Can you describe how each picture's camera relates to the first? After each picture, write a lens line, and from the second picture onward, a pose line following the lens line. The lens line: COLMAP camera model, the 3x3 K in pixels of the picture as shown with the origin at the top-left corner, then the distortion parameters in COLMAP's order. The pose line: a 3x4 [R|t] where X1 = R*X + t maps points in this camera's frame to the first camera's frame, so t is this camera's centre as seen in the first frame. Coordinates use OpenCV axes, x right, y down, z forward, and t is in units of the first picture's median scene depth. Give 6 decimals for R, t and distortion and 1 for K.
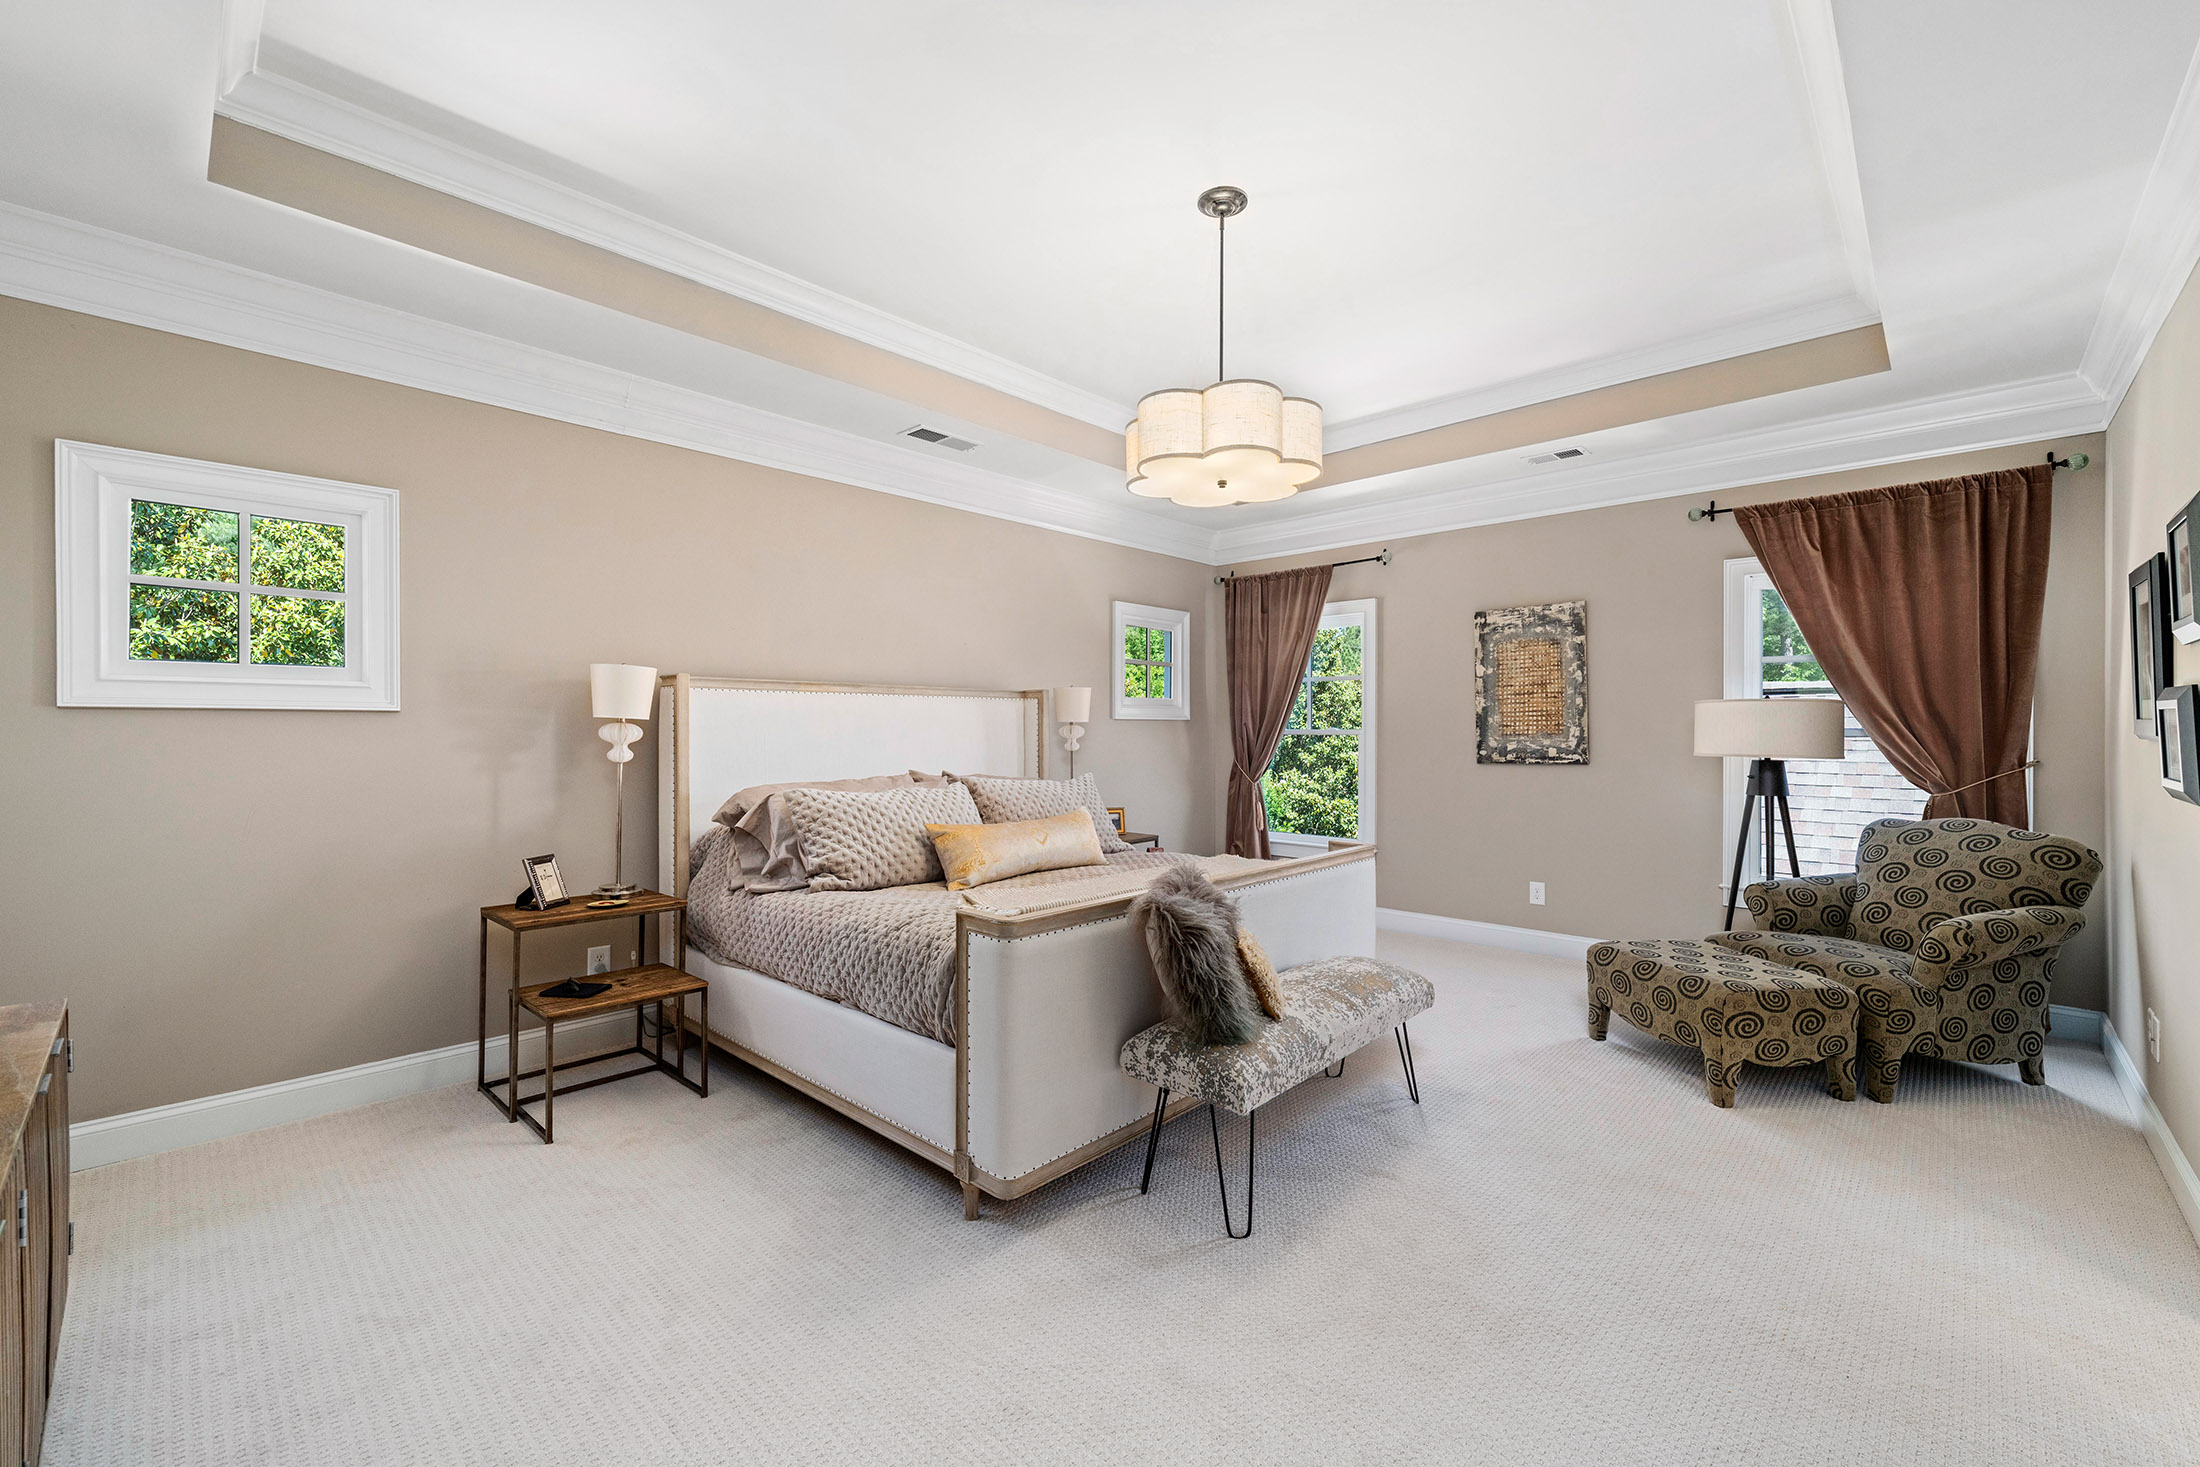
lens RADIAL K [[858.4, 0, 1083.7], [0, 858.4, 728.8], [0, 0, 1]] dist [-0.001521, -0.000310]
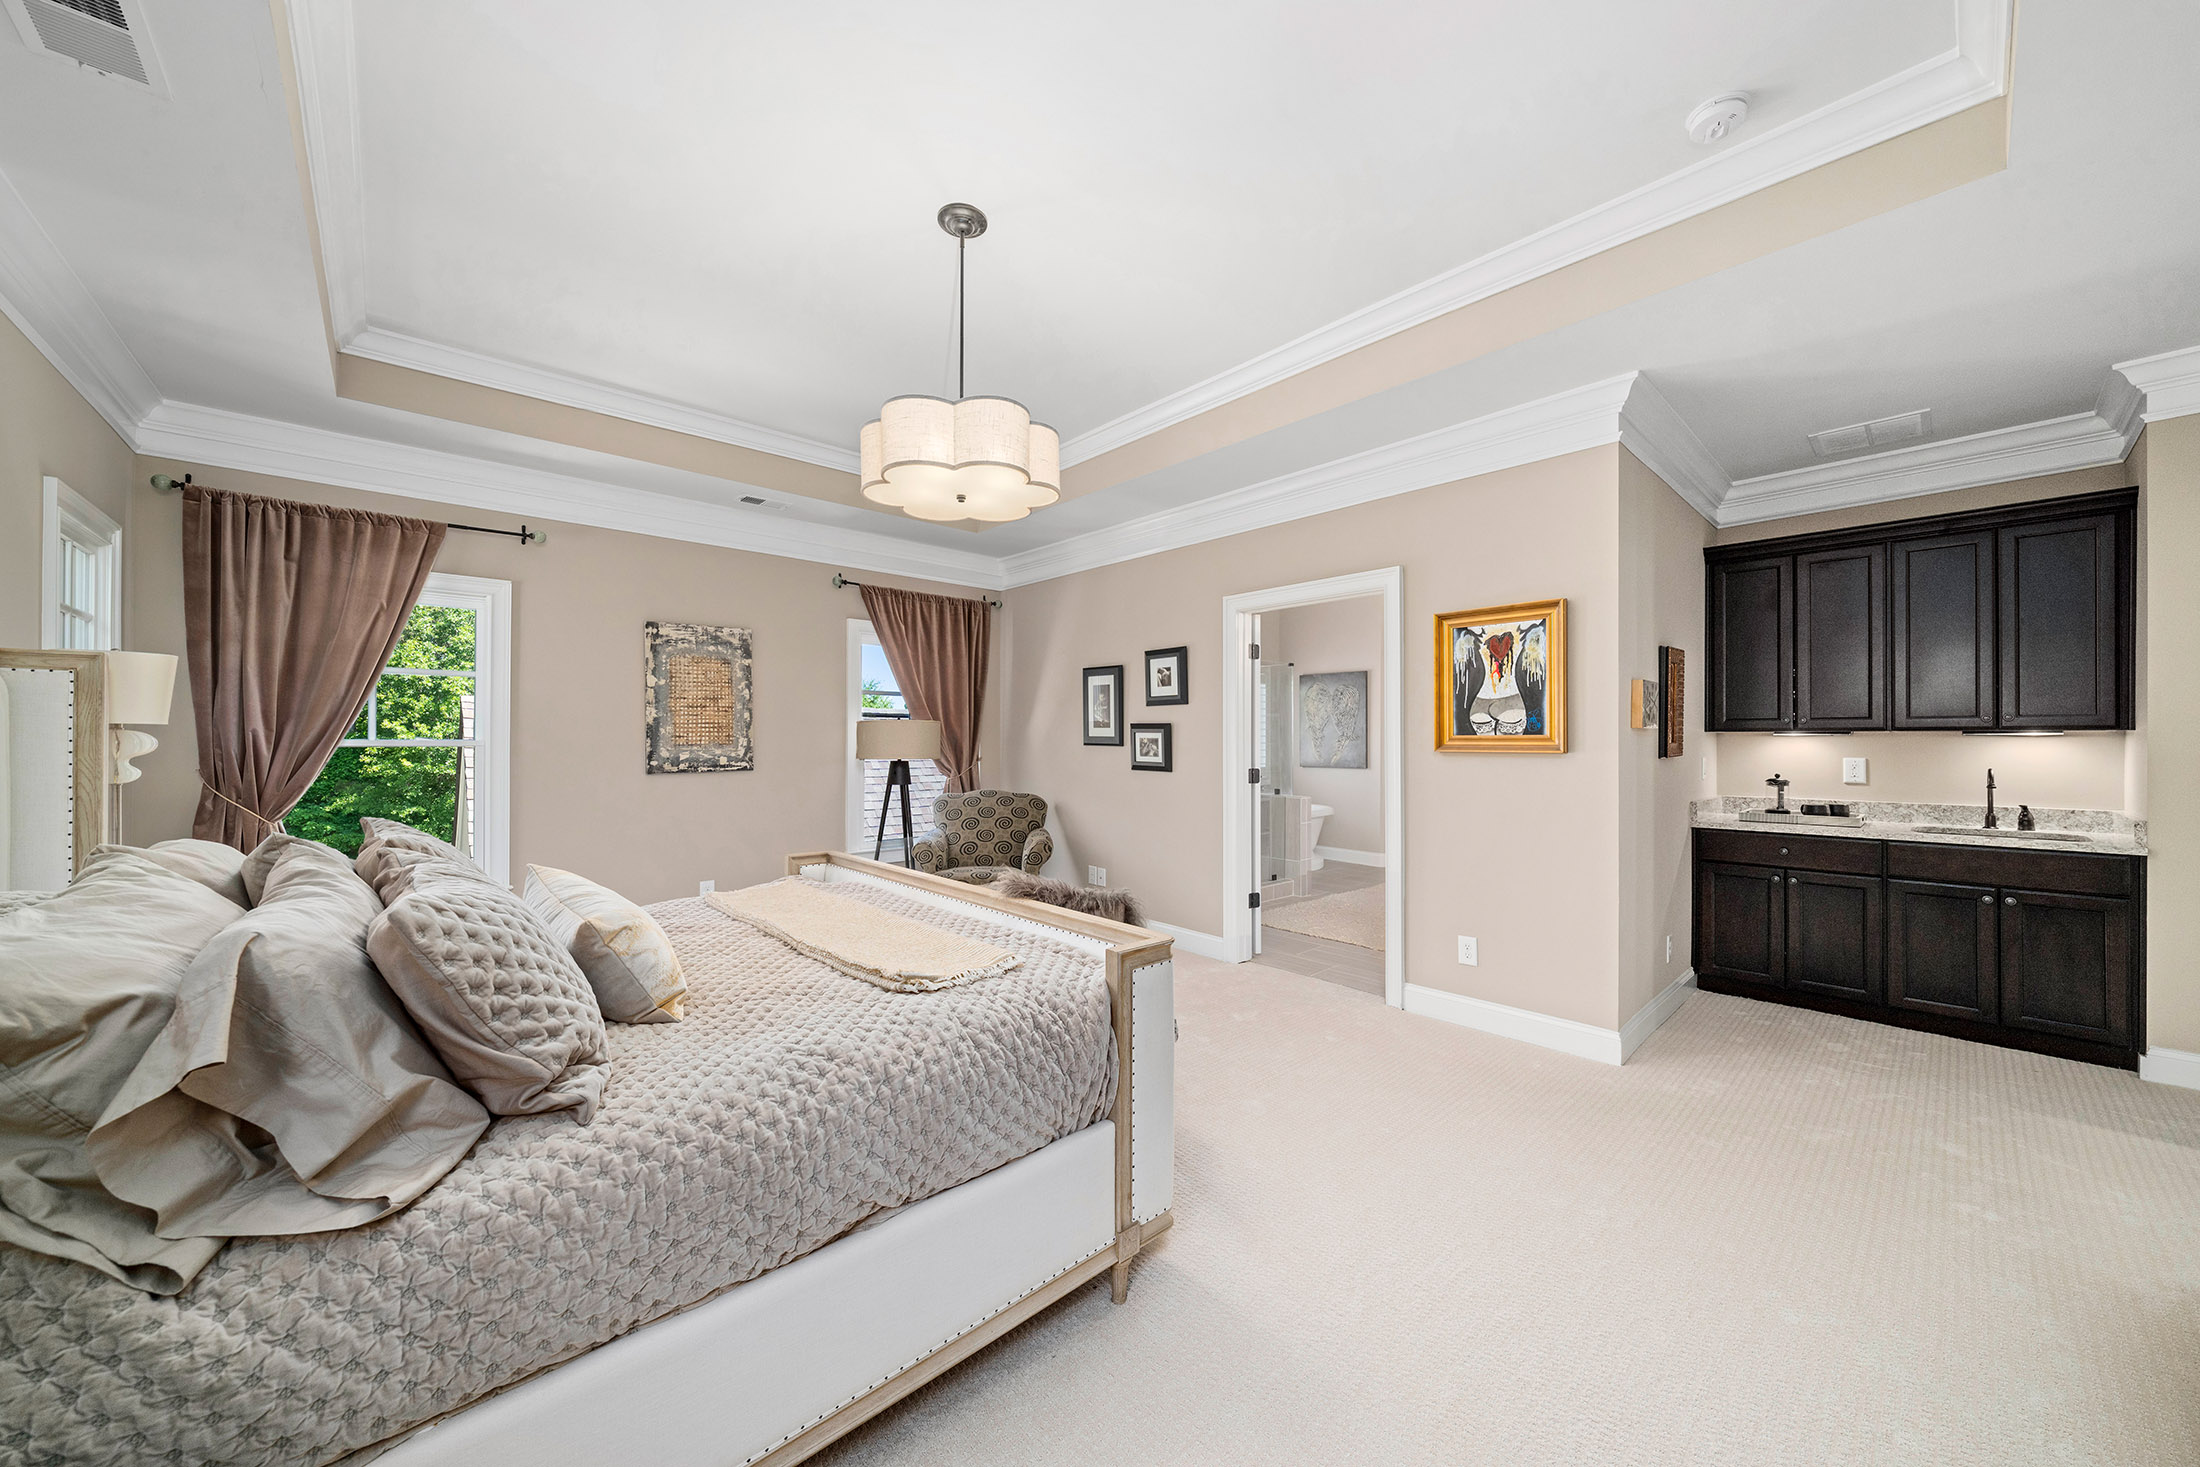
lens RADIAL K [[793.6, 0, 1081.3], [0, 793.6, 736.9], [0, 0, 1]] dist [0.001661, 0.000084]
pose [[0.091493, 0.005014, 0.995793, -0.429162], [-0.001593, 0.999987, -0.004889, 0.000882], [-0.995804, -0.001139, 0.091500, 0.440483]]
